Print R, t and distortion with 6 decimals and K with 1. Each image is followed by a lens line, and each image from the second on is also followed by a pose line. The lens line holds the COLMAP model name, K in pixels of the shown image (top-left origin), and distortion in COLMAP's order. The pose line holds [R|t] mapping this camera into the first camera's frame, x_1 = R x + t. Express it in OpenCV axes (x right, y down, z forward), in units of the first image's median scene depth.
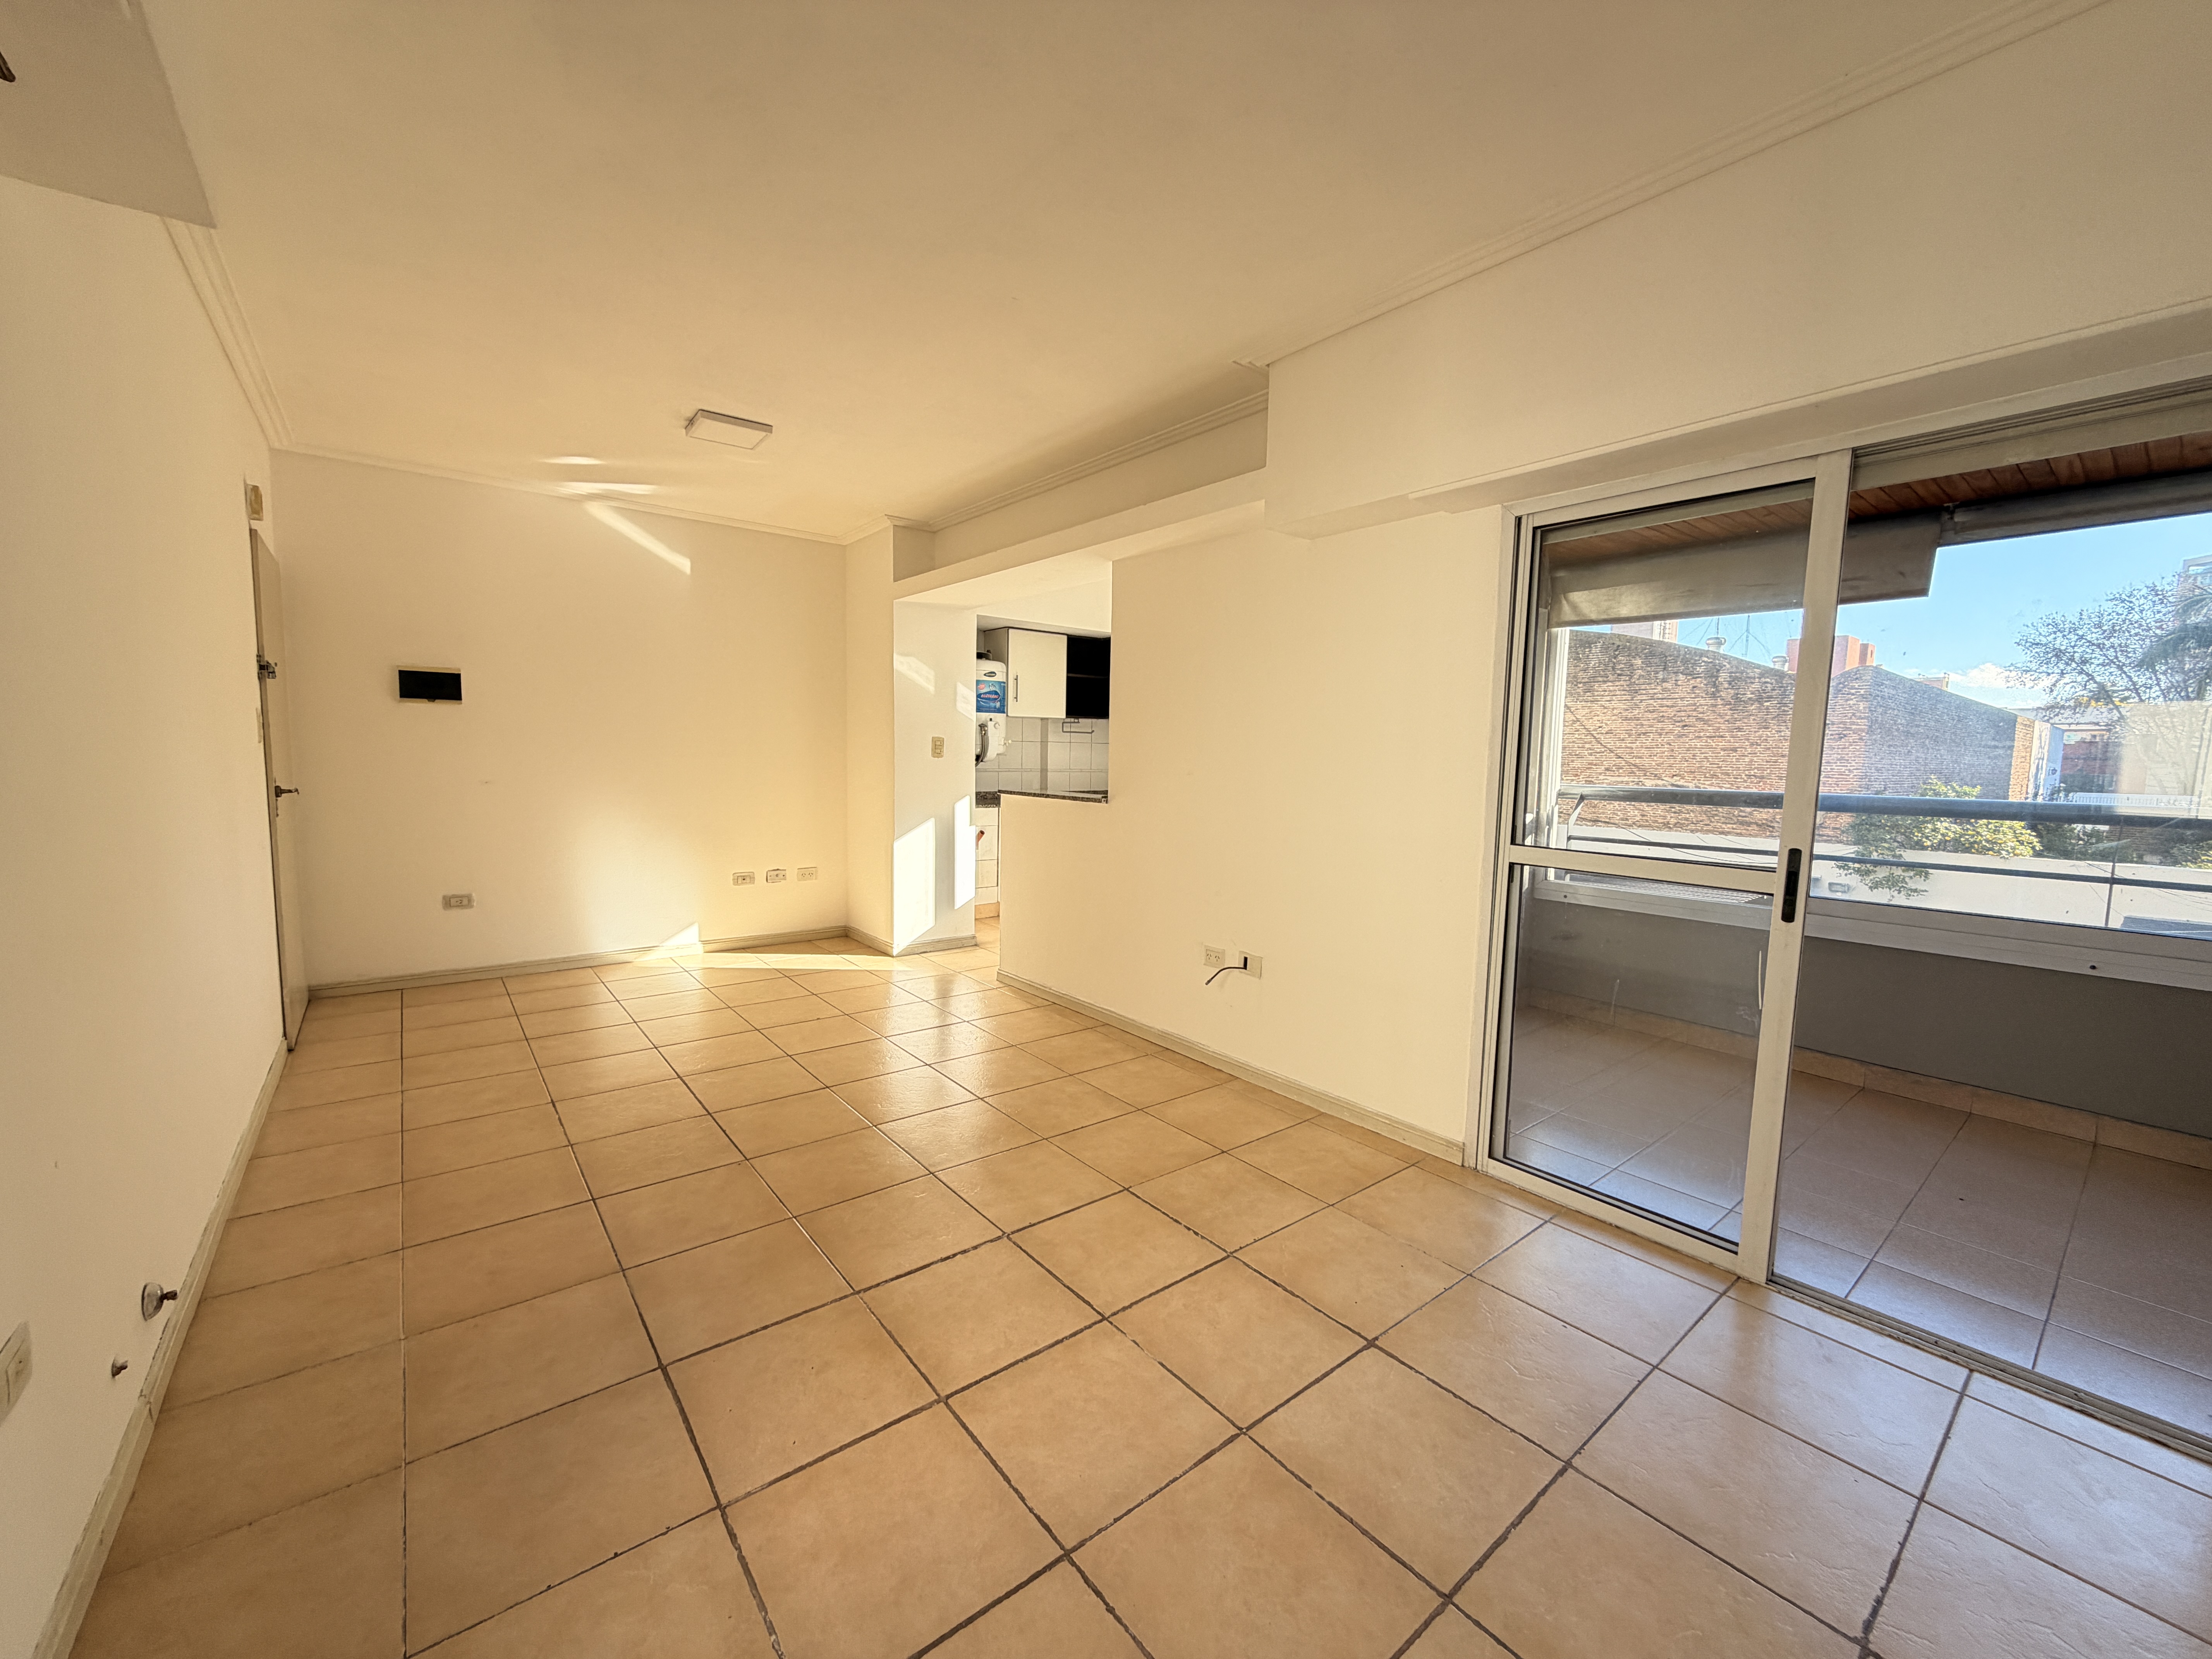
lens RADIAL K [[874.8, 0, 1099.9], [0, 874.8, 832.4], [0, 0, 1]] dist [-0.001087, 0.000133]
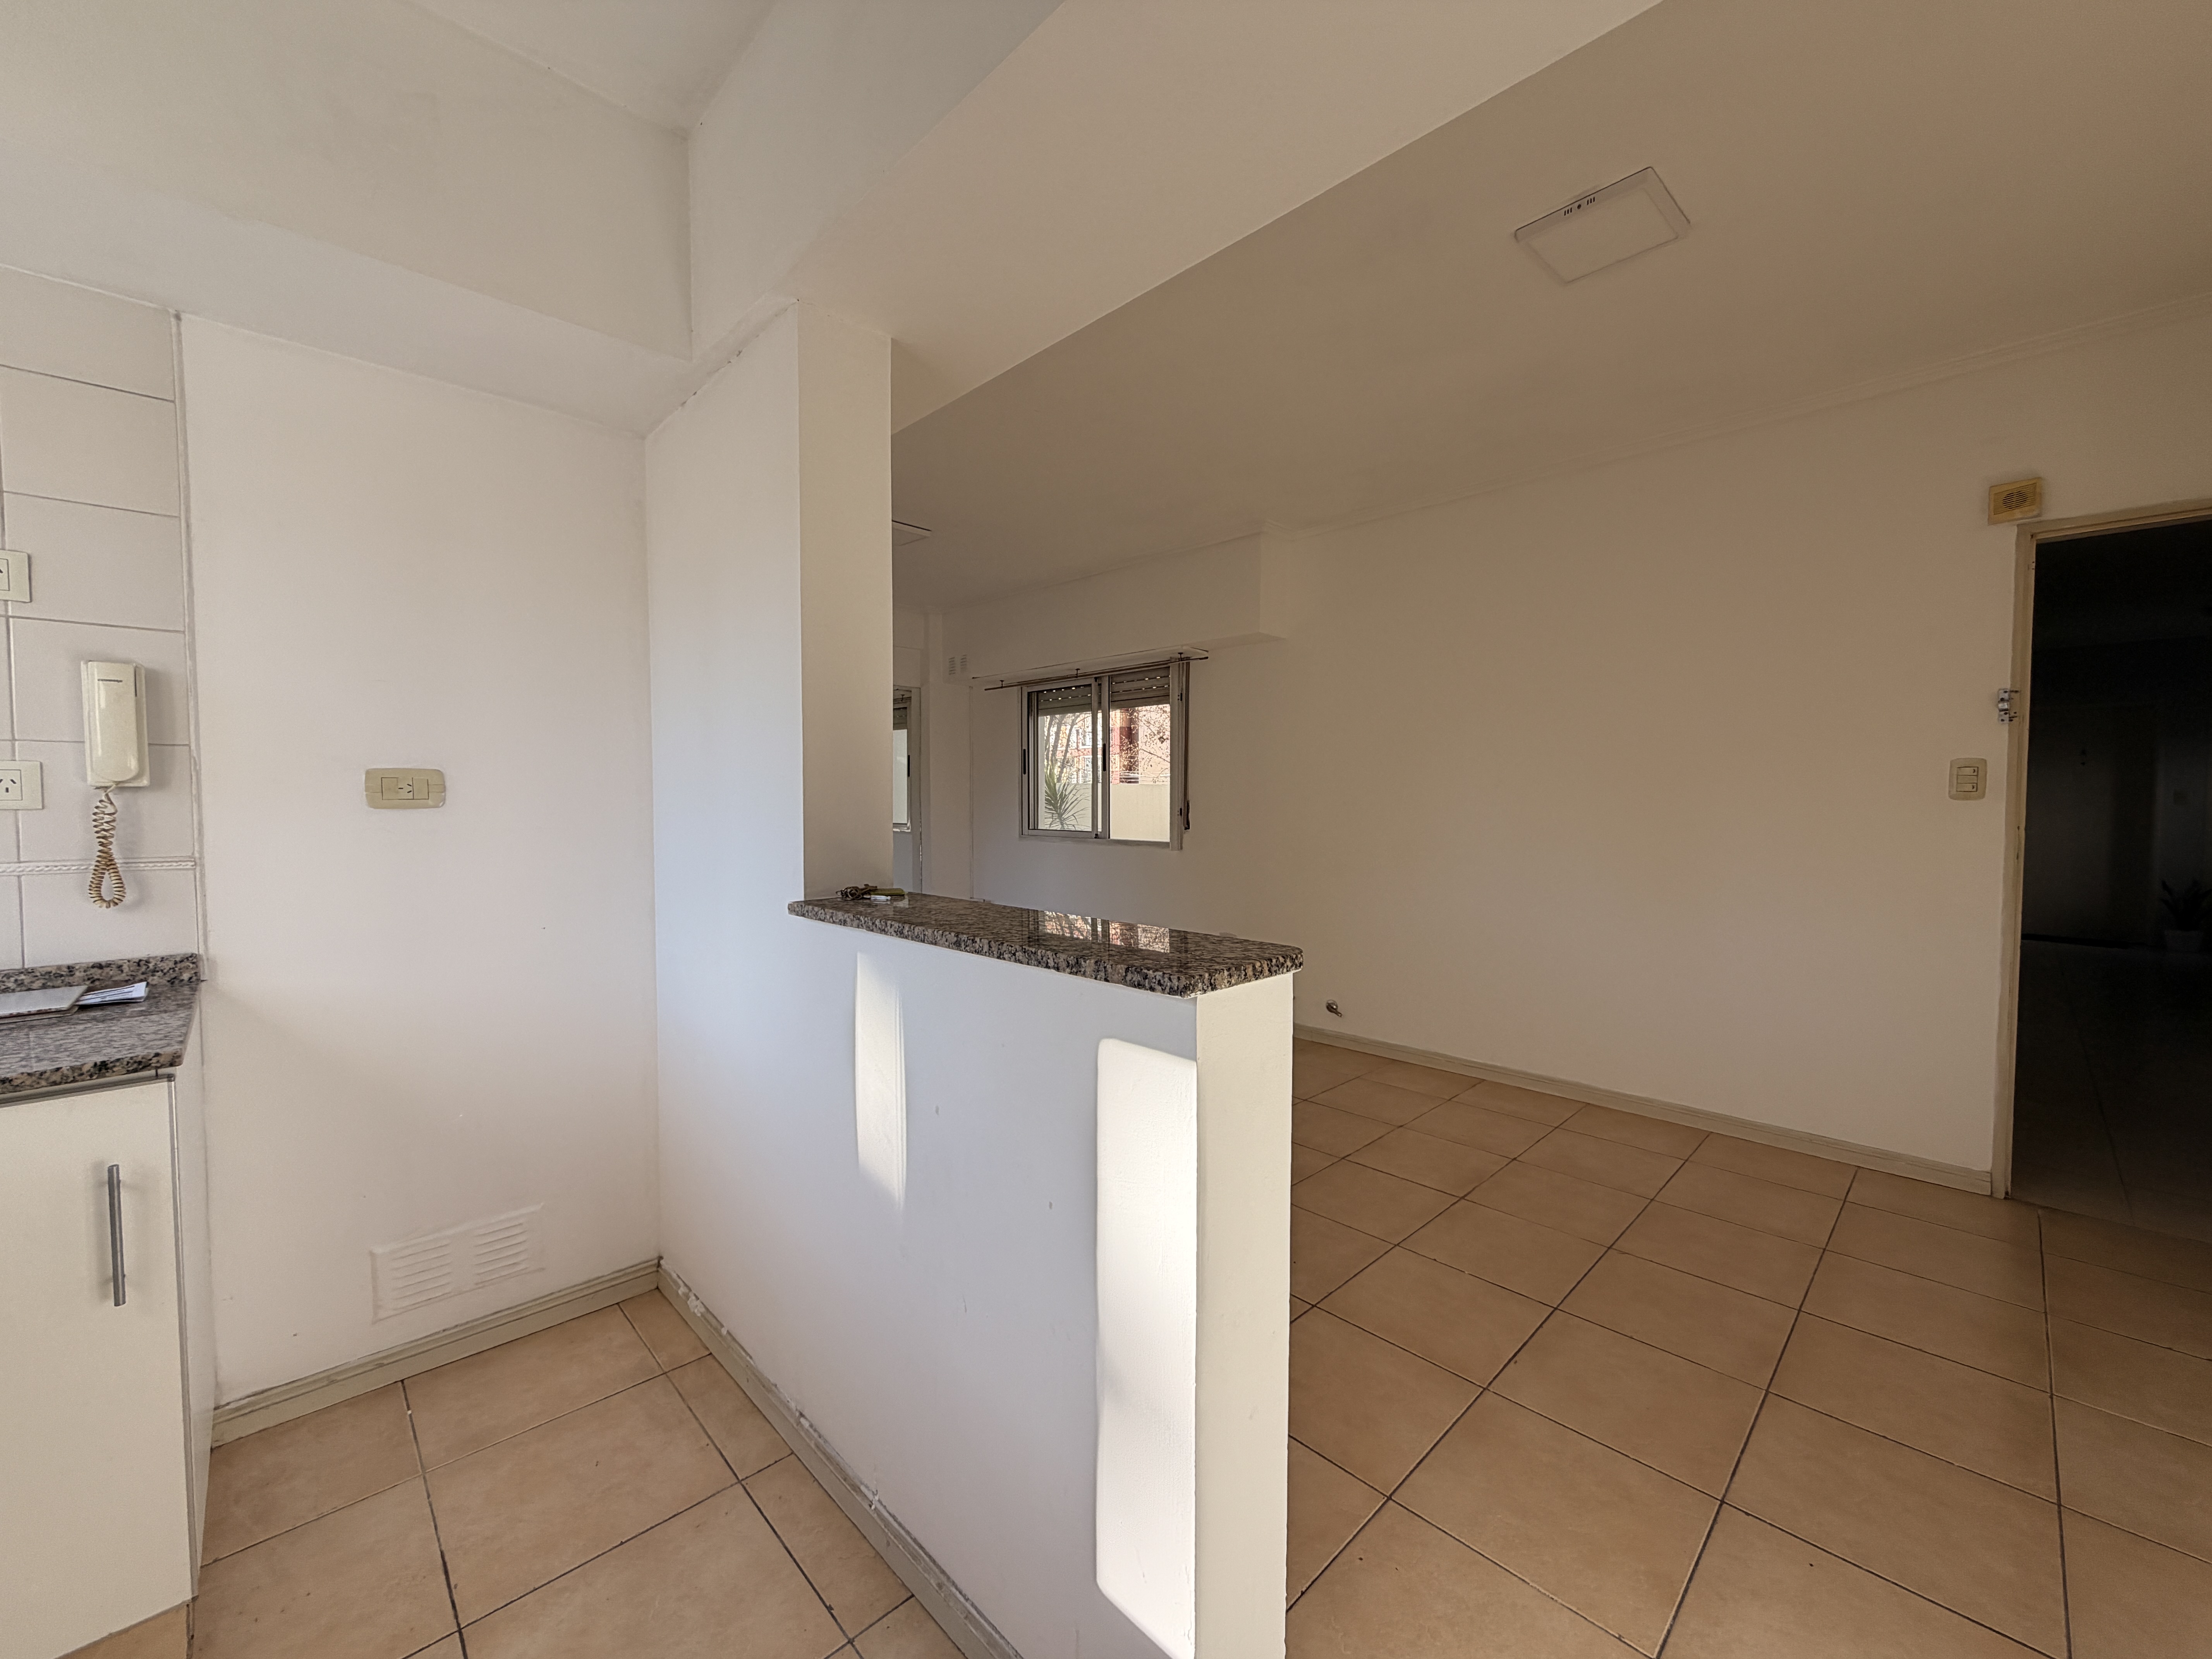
lens RADIAL K [[874.8, 0, 1099.9], [0, 874.8, 832.4], [0, 0, 1]] dist [-0.001087, 0.000133]
pose [[-0.995265, -0.017331, -0.095639, -0.039954], [-0.029613, 0.991262, 0.128539, -0.097640], [0.092576, 0.130762, -0.987082, 1.110578]]
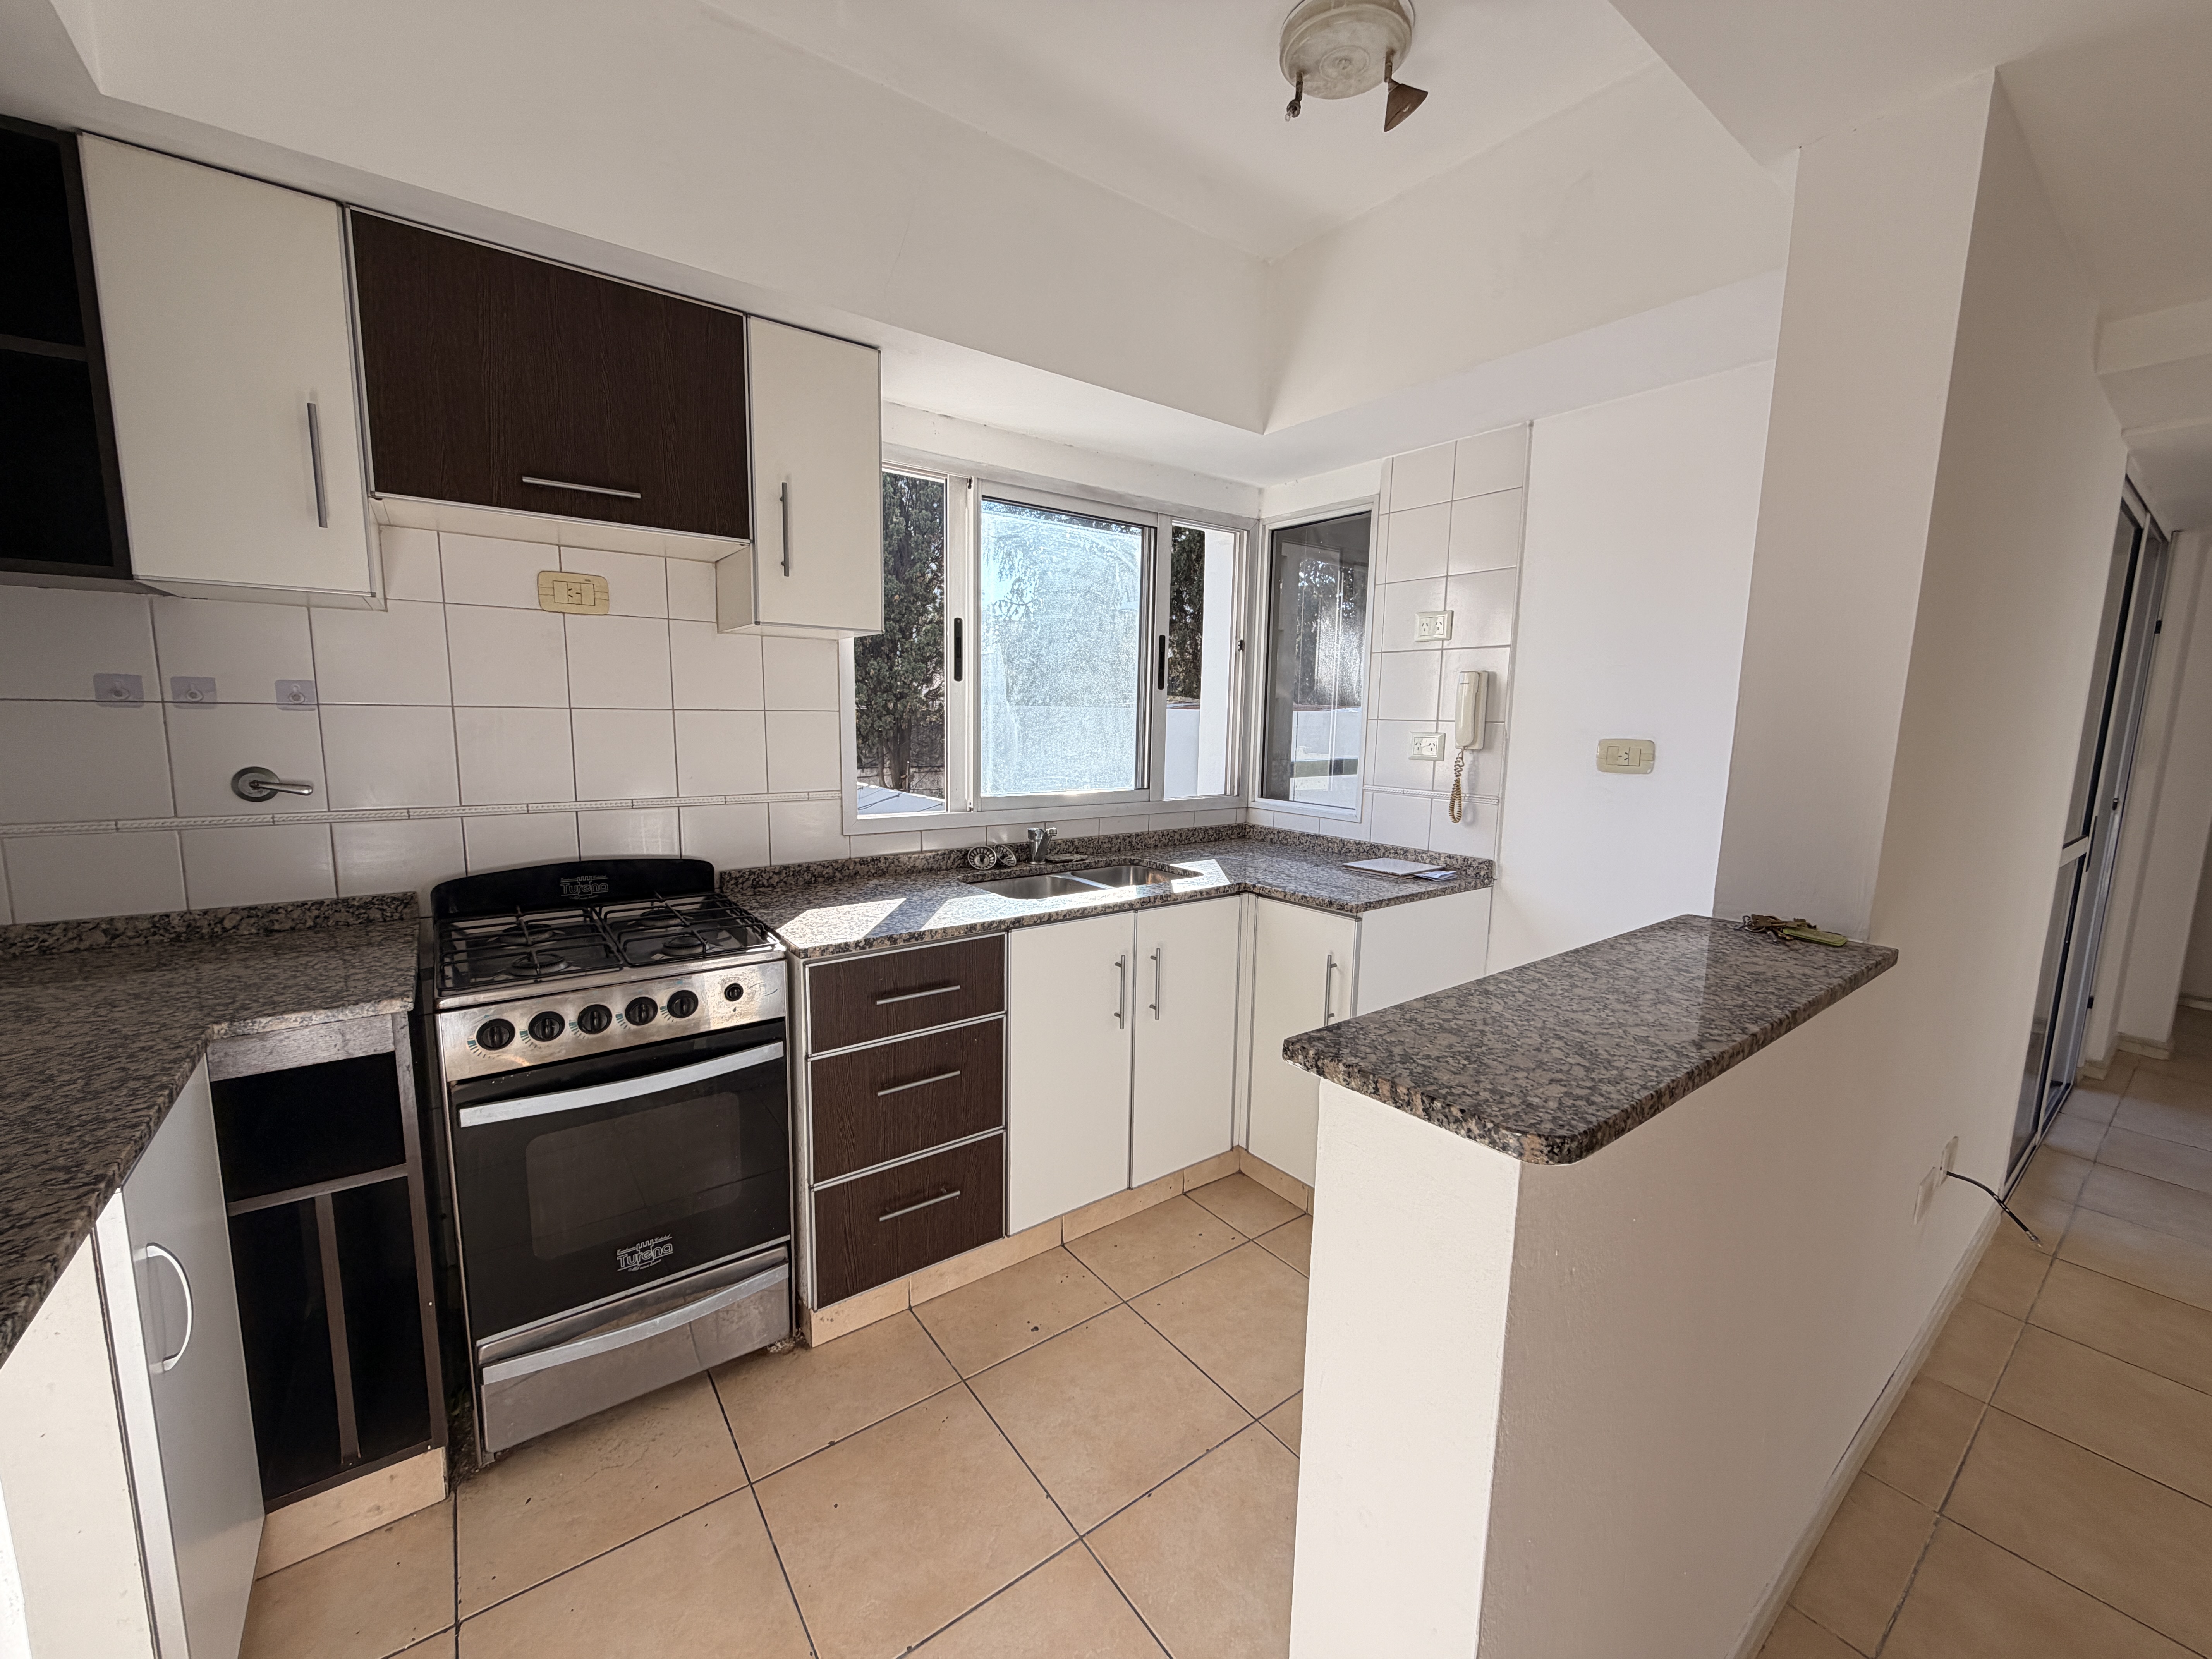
lens RADIAL K [[879.7, 0, 1105.5], [0, 879.7, 833.5], [0, 0, 1]] dist [0.000133, 0.000085]
pose [[0.030209, -0.159567, 0.986725, -0.221587], [0.075443, 0.984723, 0.156934, -0.109747], [-0.996692, 0.069701, 0.041786, 0.968236]]
